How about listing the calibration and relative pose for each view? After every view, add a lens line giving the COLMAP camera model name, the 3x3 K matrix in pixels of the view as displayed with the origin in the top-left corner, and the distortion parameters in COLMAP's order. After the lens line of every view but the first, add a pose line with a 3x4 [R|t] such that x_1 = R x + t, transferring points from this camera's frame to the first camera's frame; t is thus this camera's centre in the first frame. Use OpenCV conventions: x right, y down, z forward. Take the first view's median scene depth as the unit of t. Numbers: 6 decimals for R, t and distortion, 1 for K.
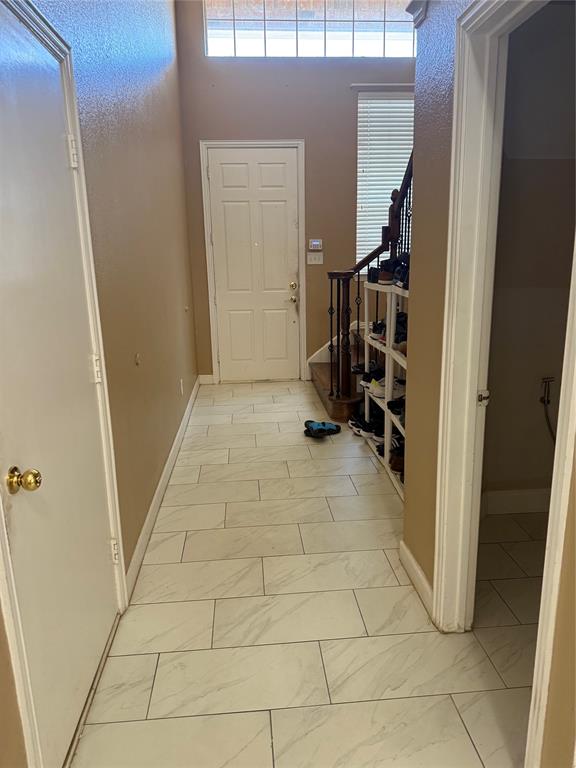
lens RADIAL K [[545.2, 0, 287.9], [0, 545.2, 382.4], [0, 0, 1]] dist [-0.019681, -0.002805]
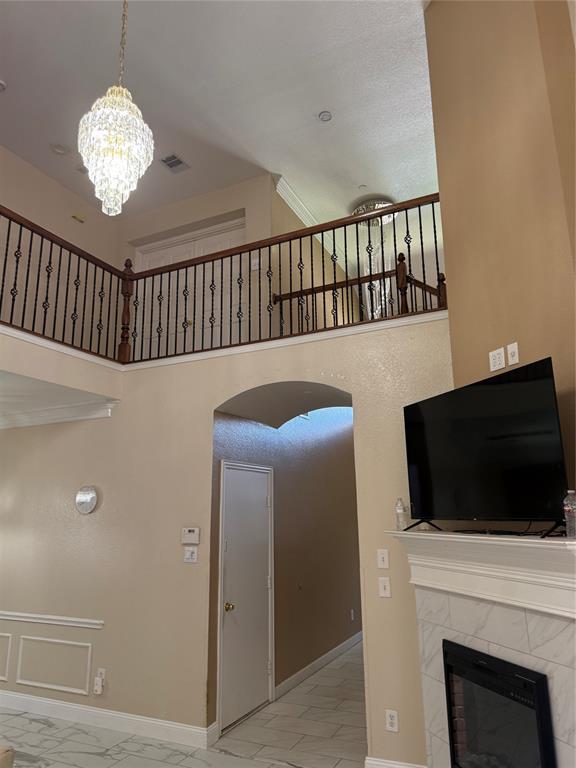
lens RADIAL K [[545.2, 0, 287.1], [0, 545.2, 386.2], [0, 0, 1]] dist [-0.019681, -0.002805]
pose [[0.869963, -0.105056, -0.481796, 1.001542], [-0.121877, 0.900922, -0.416515, 0.193723], [0.477818, 0.421073, 0.770966, -1.262294]]
